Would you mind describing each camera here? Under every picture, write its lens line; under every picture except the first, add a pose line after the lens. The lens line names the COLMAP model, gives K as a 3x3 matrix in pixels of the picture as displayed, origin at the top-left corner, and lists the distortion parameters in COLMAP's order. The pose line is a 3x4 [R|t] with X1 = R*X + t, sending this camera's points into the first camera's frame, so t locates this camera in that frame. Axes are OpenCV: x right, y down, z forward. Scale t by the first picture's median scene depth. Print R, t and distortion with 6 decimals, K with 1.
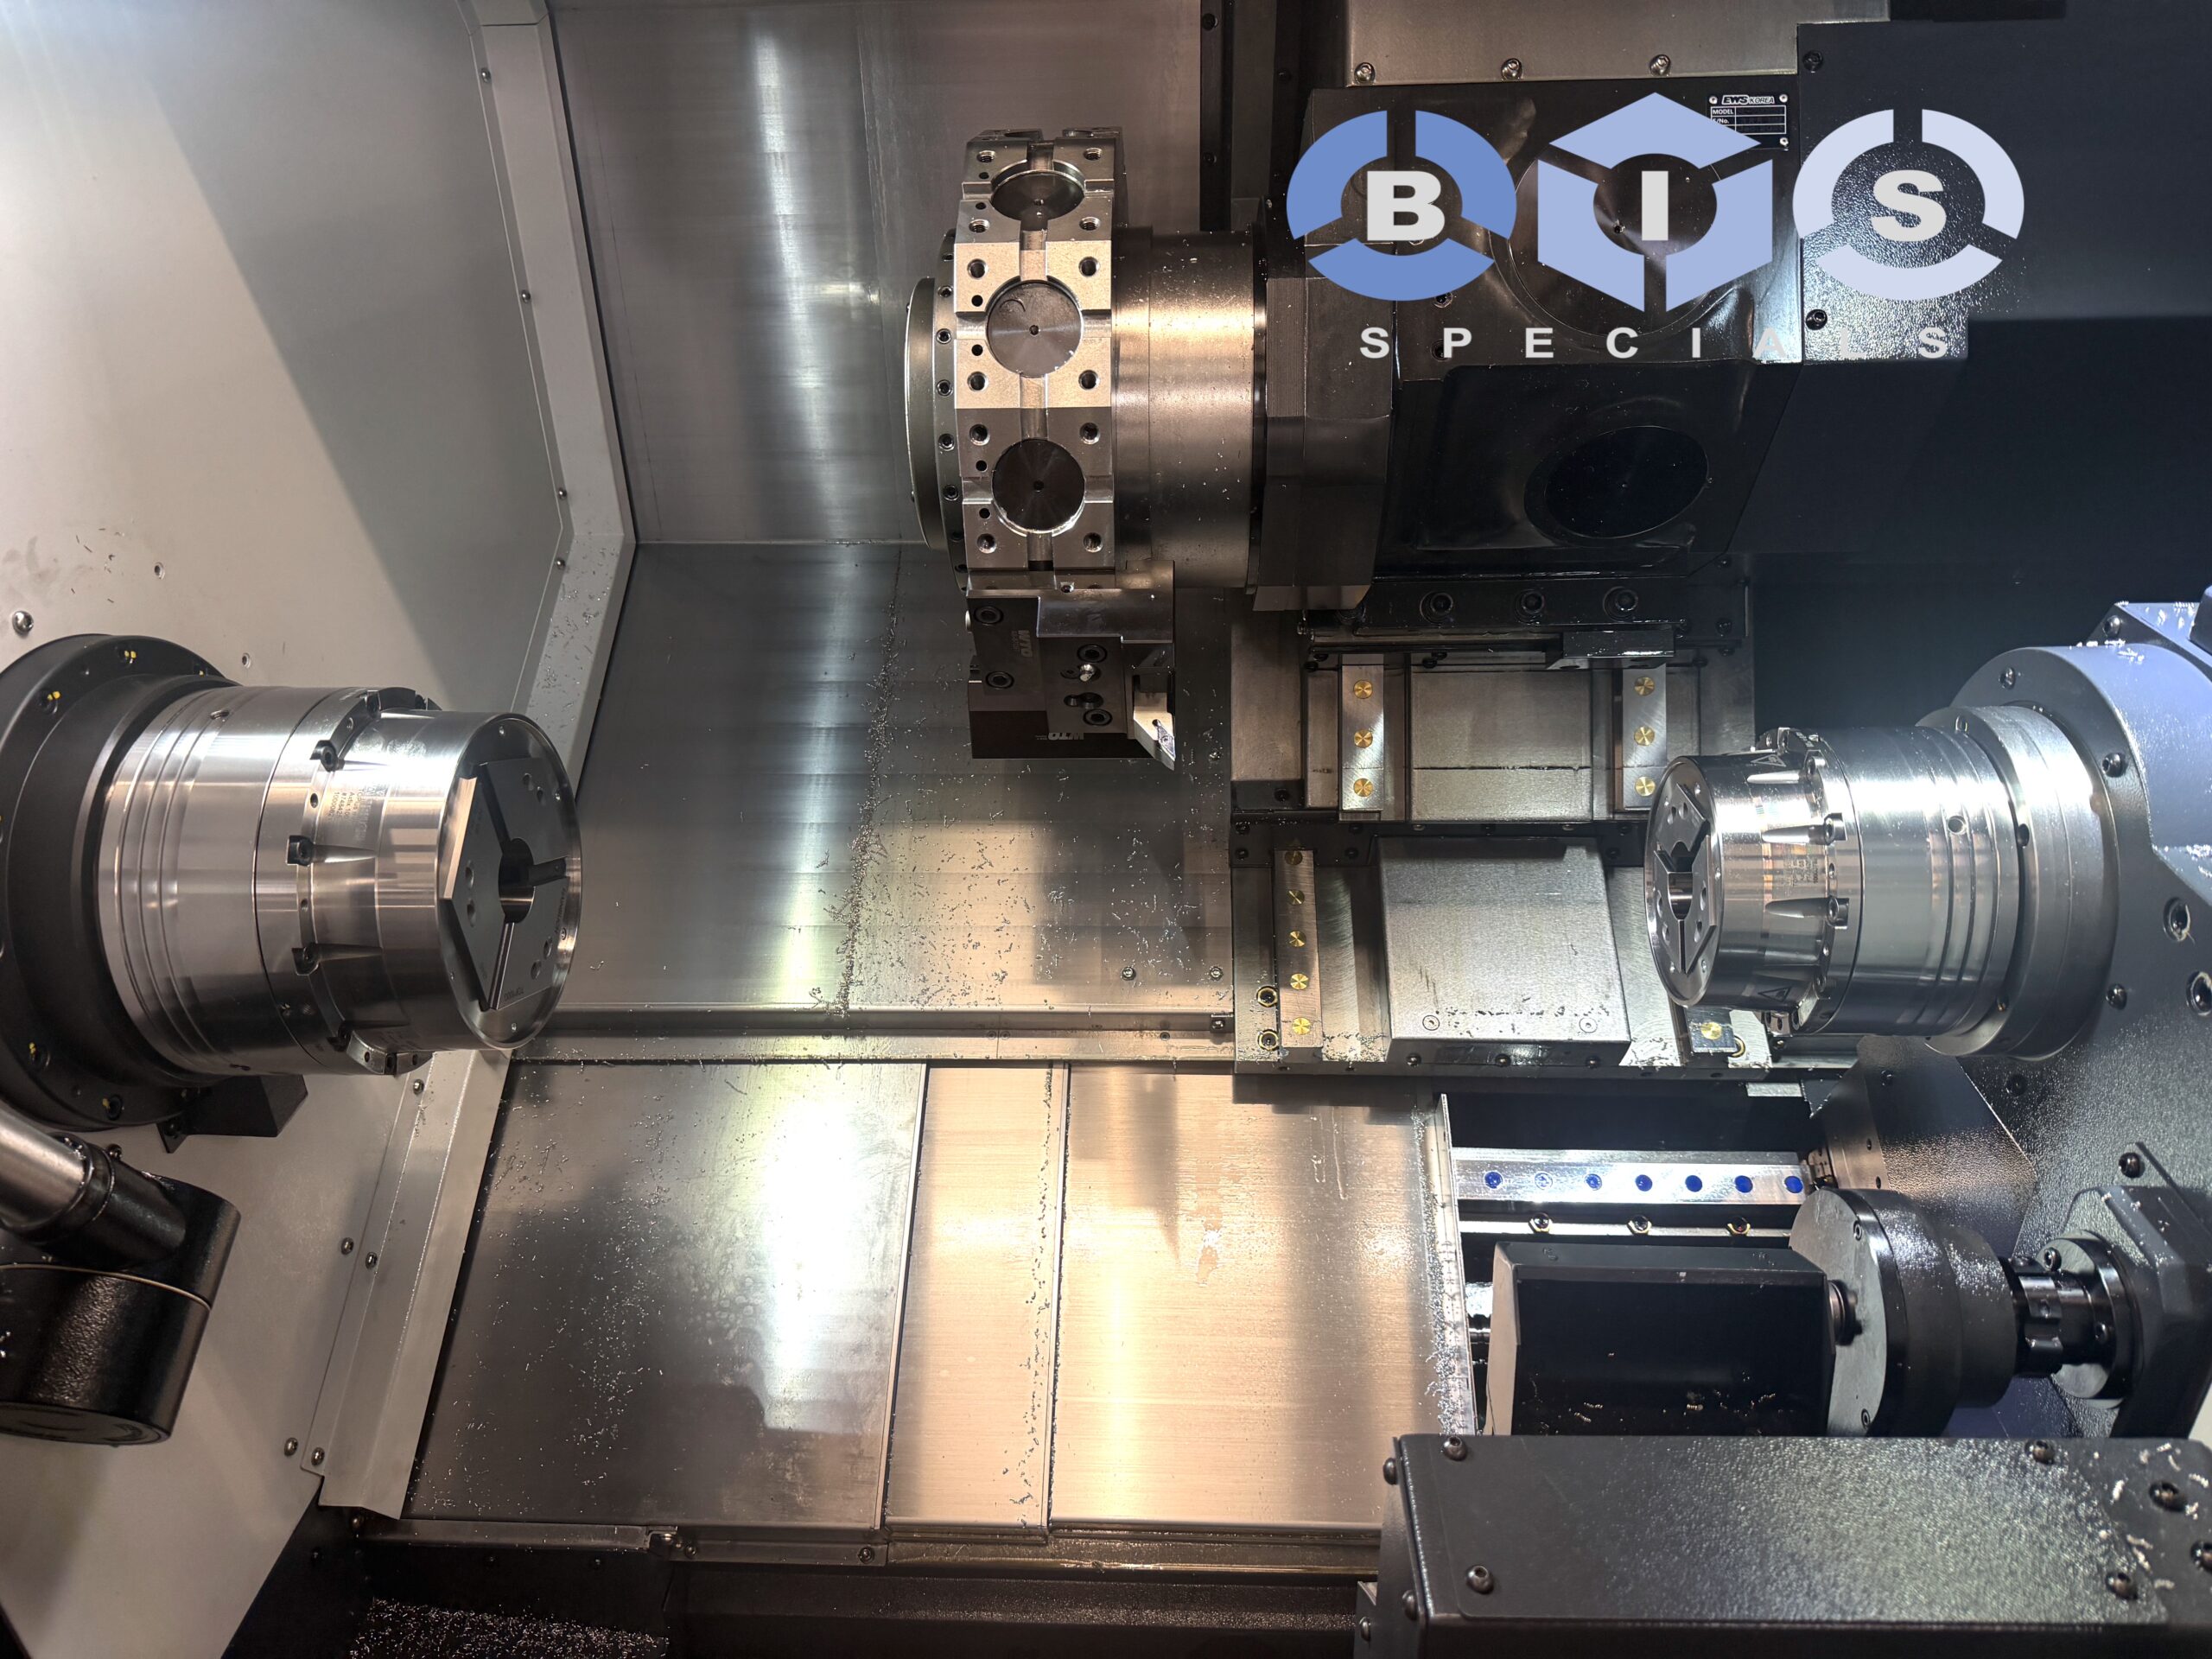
lens RADIAL K [[1640.1, 0, 1111.1], [0, 1640.1, 833.4], [0, 0, 1]] dist [0.021222, -0.041477]
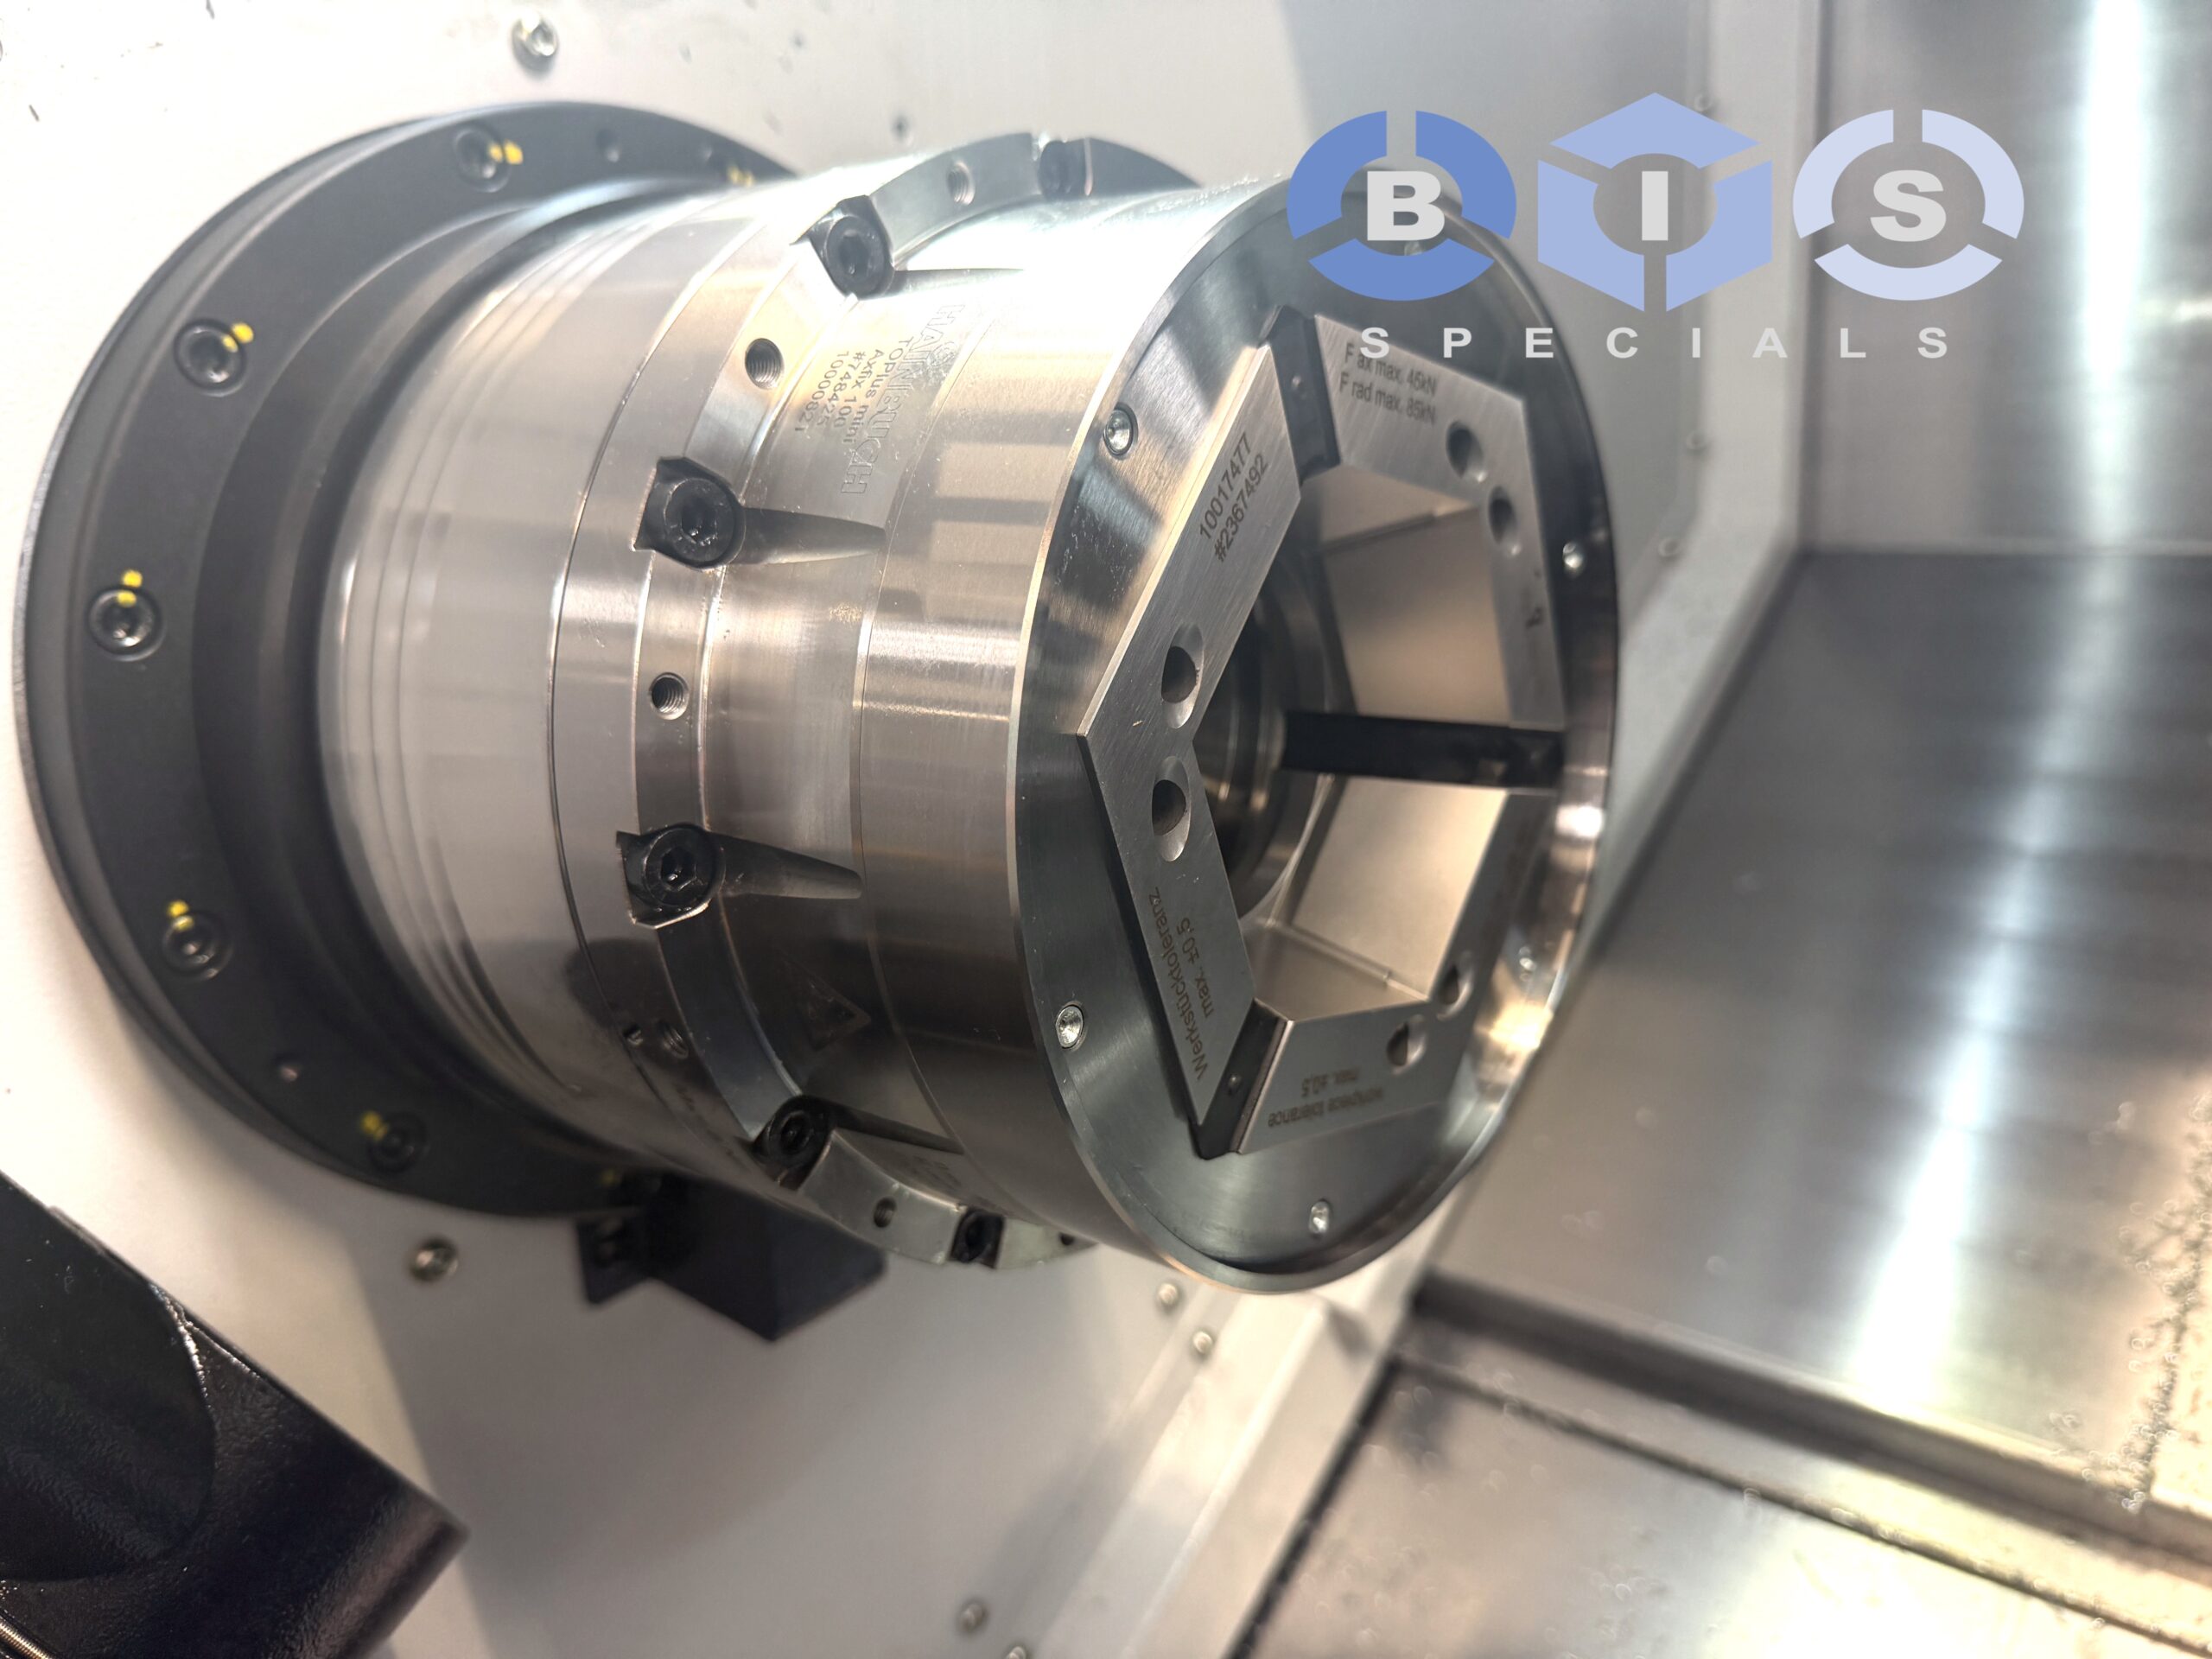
lens RADIAL K [[1640.1, 0, 1095.1], [0, 1640.1, 816.0], [0, 0, 1]] dist [0.021222, -0.041477]
pose [[0.794340, 0.131398, -0.593092, -0.177185], [-0.251984, 0.959640, -0.124883, 0.073762], [0.552745, 0.248649, 0.795391, 0.581287]]
